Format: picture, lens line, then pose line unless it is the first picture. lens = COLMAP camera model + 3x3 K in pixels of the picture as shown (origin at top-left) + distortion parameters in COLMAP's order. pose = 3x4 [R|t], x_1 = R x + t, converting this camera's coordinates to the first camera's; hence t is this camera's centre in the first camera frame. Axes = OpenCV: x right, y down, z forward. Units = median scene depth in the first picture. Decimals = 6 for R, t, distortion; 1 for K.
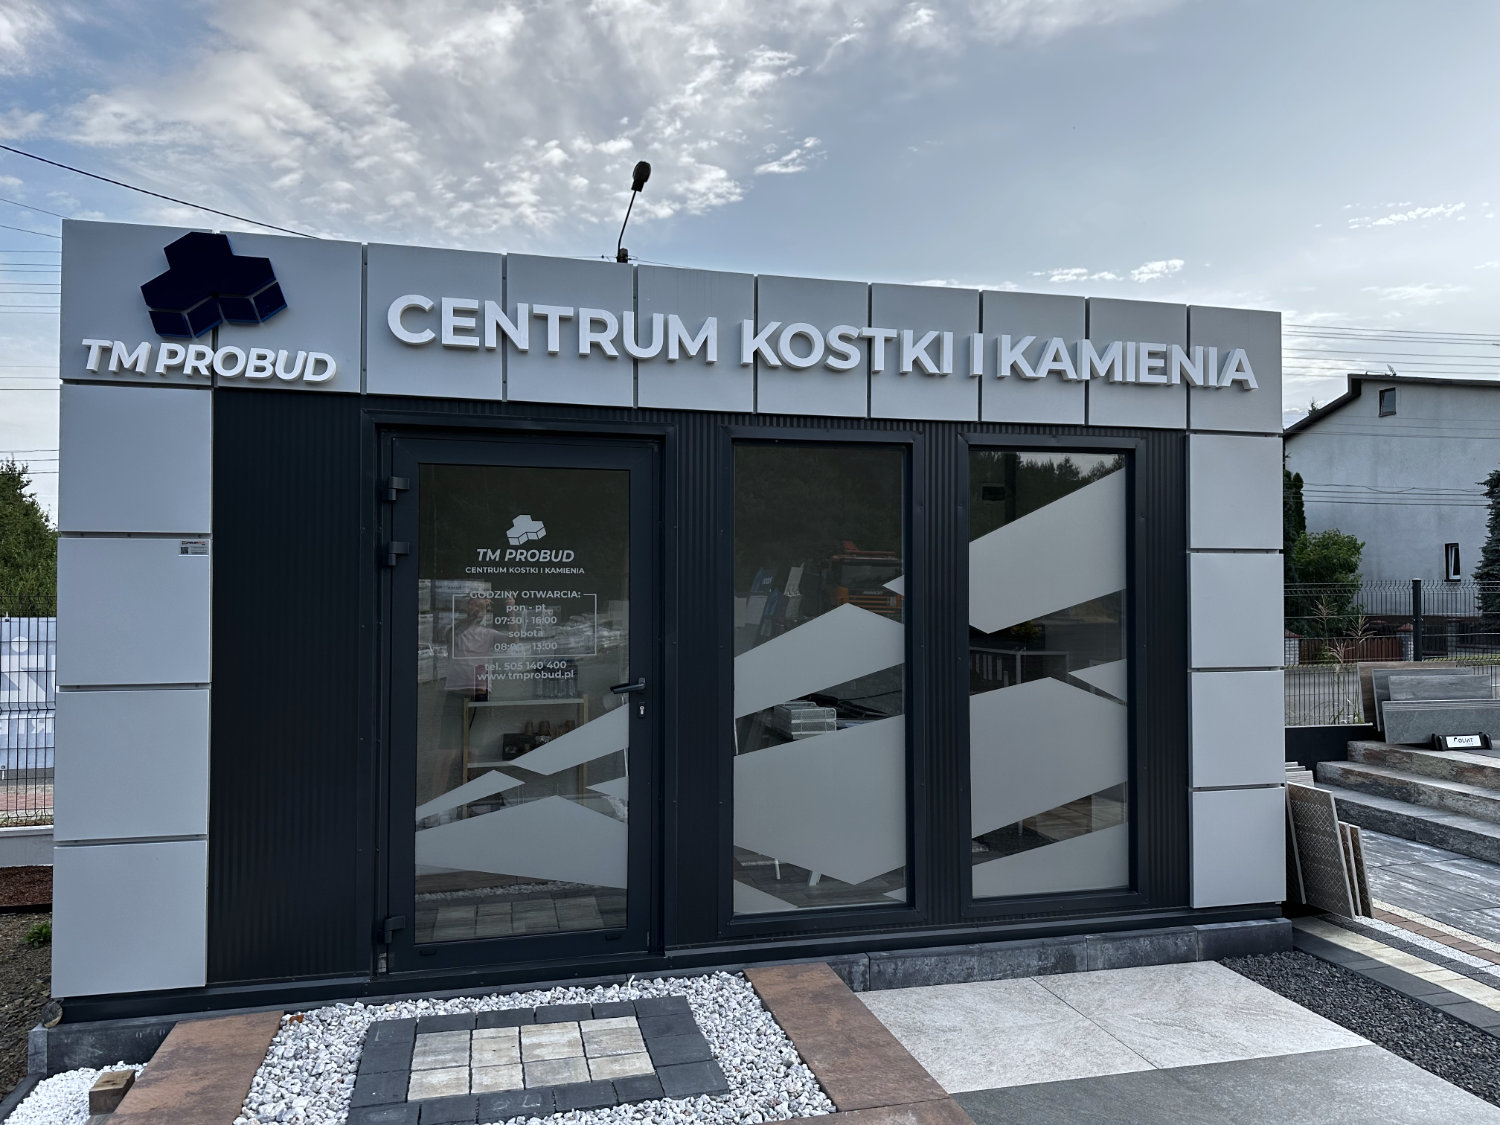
lens RADIAL K [[1061.7, 0, 768.2], [0, 1061.7, 600.4], [0, 0, 1]] dist [0.089636, -0.063637]
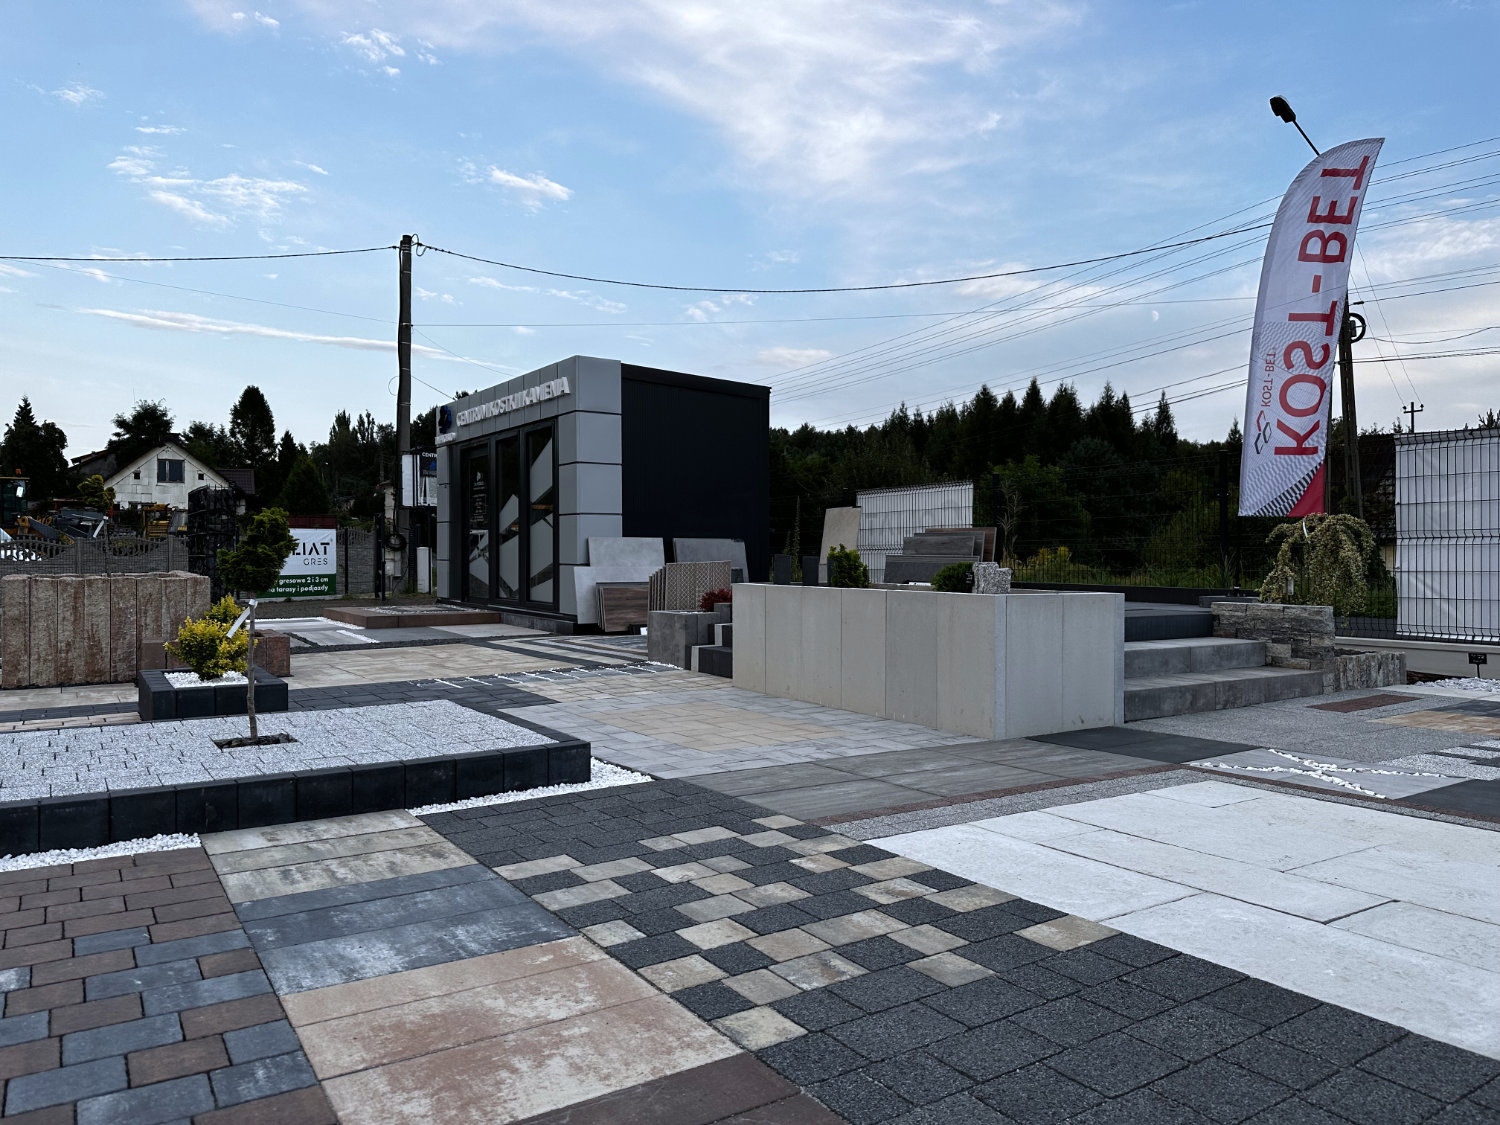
lens RADIAL K [[1061.7, 0, 733.2], [0, 1061.7, 595.7], [0, 0, 1]] dist [0.089636, -0.063637]
pose [[0.309180, 0.040775, -0.950129, 3.000896], [-0.006426, 0.999147, 0.040788, 0.154569], [0.950982, -0.006505, 0.309179, 0.675914]]
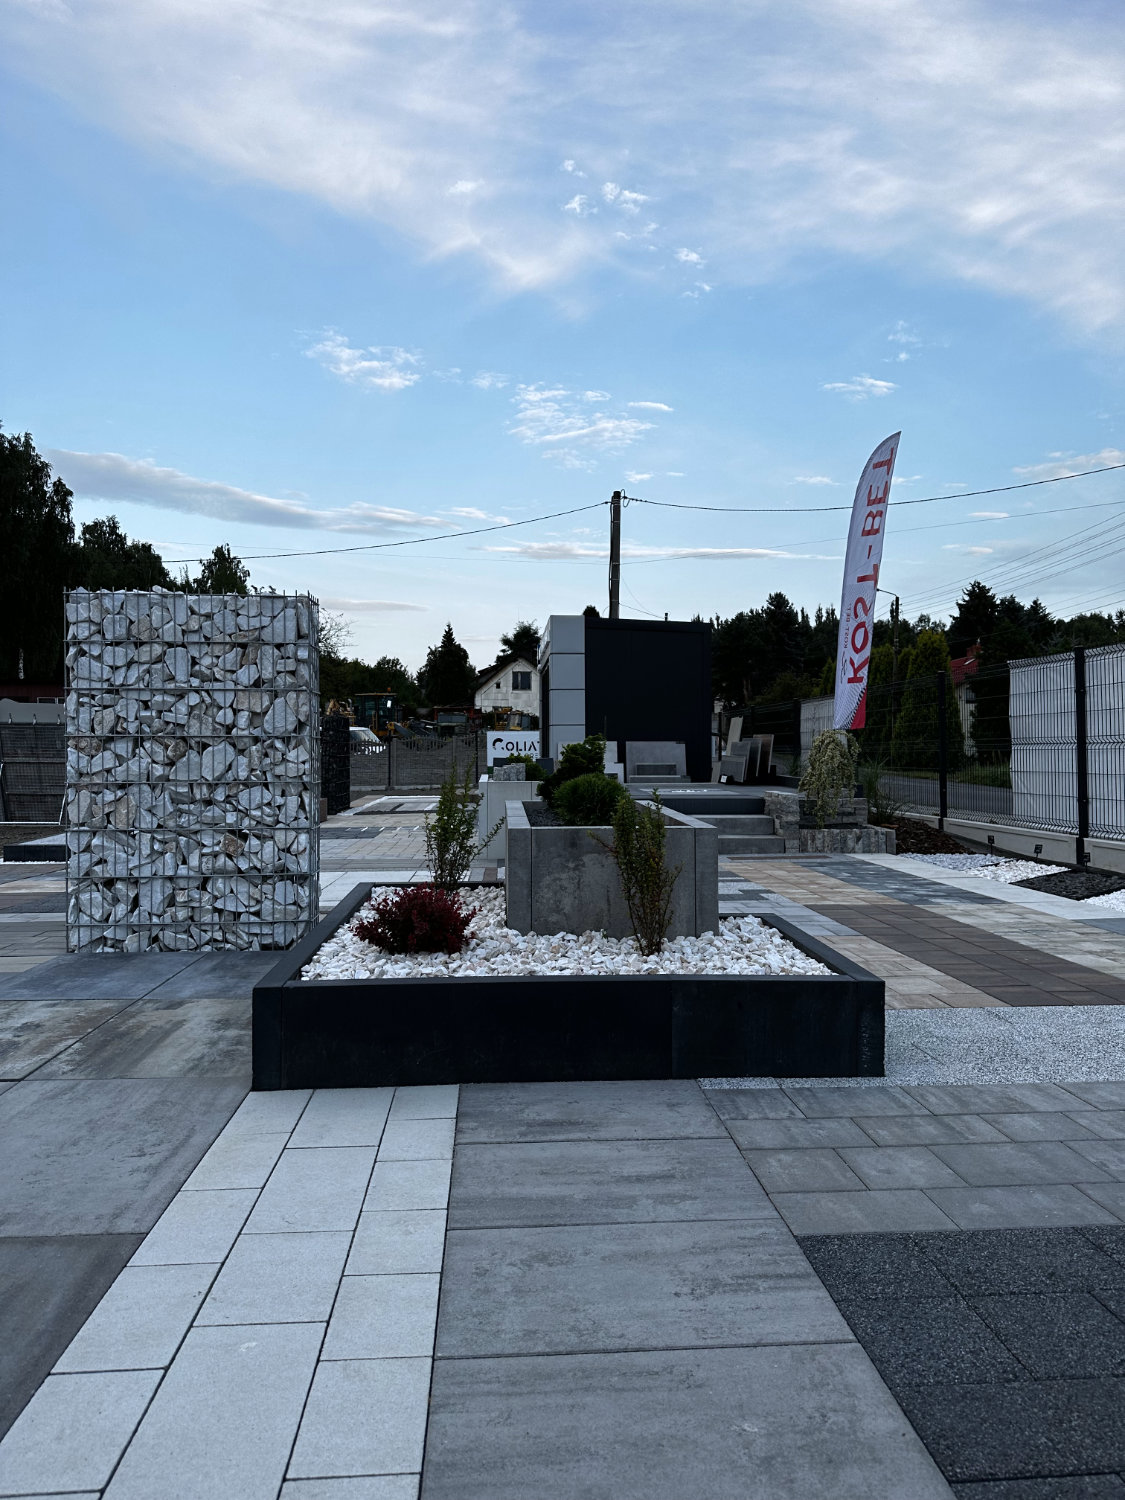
lens RADIAL K [[1061.7, 0, 571.0], [0, 1061.7, 745.5], [0, 0, 1]] dist [0.089636, -0.063637]
pose [[-0.168866, 0.002563, -0.985636, 3.895295], [-0.004902, 0.999982, 0.003440, 0.122584], [0.985627, 0.005412, -0.168851, 1.783999]]
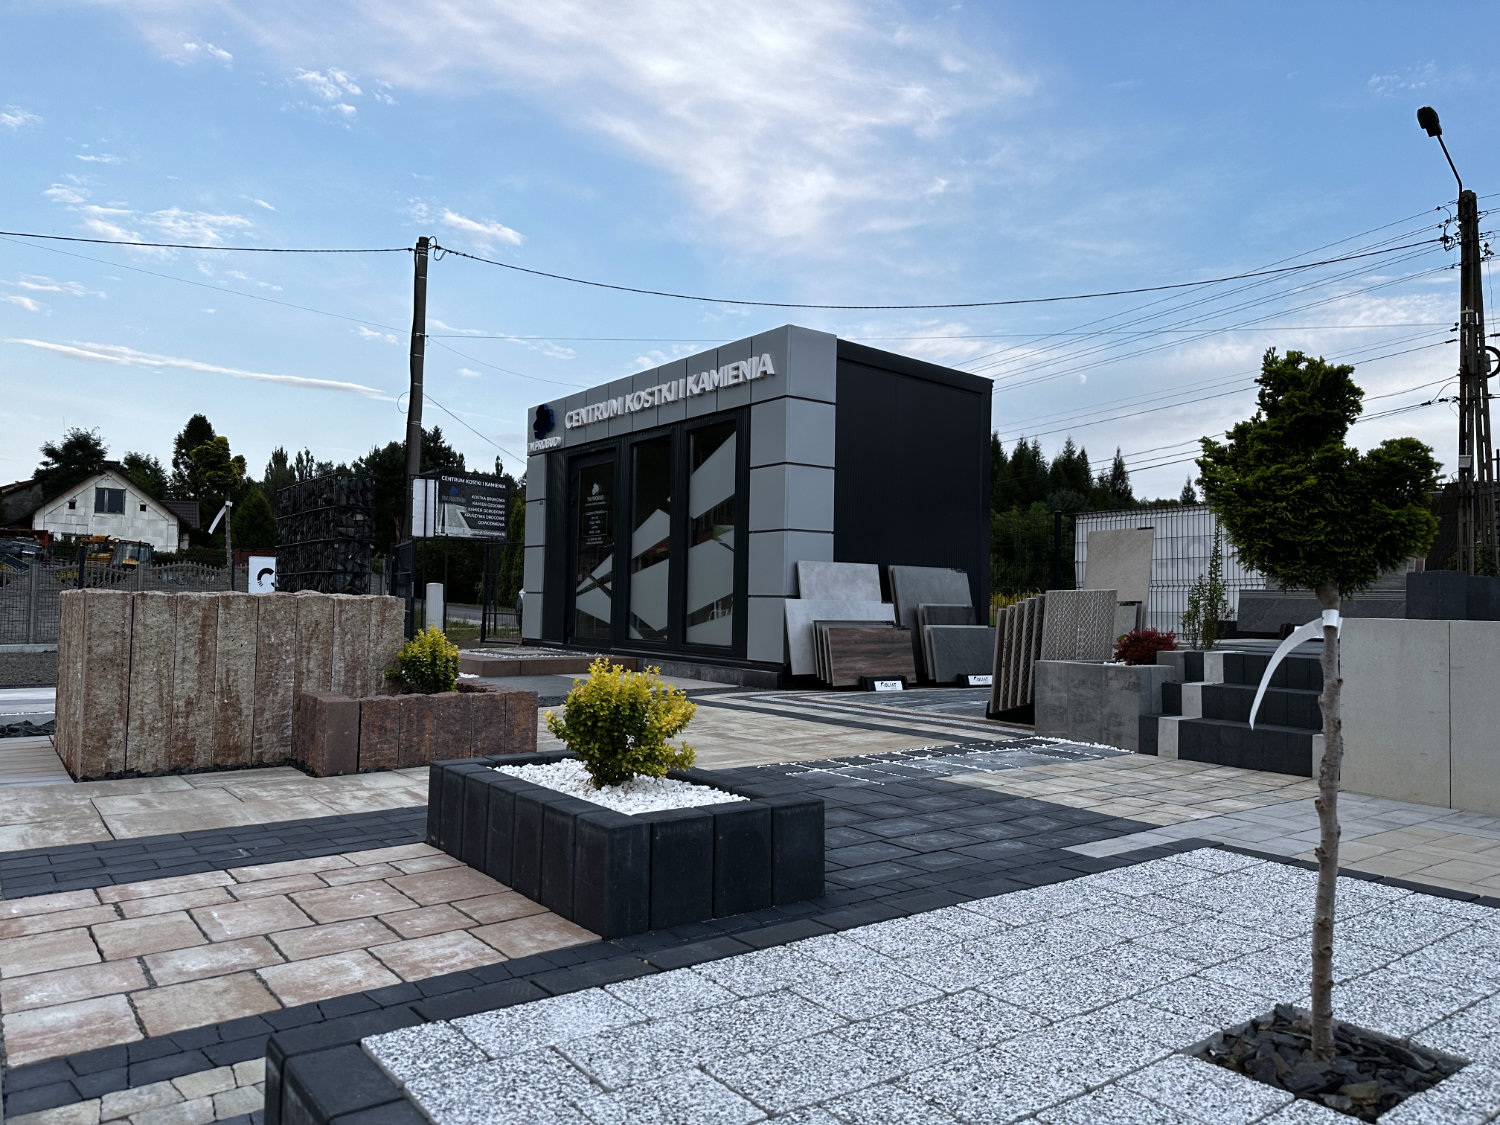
lens RADIAL K [[1061.7, 0, 731.2], [0, 1061.7, 589.2], [0, 0, 1]] dist [0.089636, -0.063637]
pose [[0.363529, -0.002178, -0.931580, 2.238537], [-0.023800, 0.999649, -0.011624, 0.197127], [0.931279, 0.026397, 0.363350, 0.328714]]
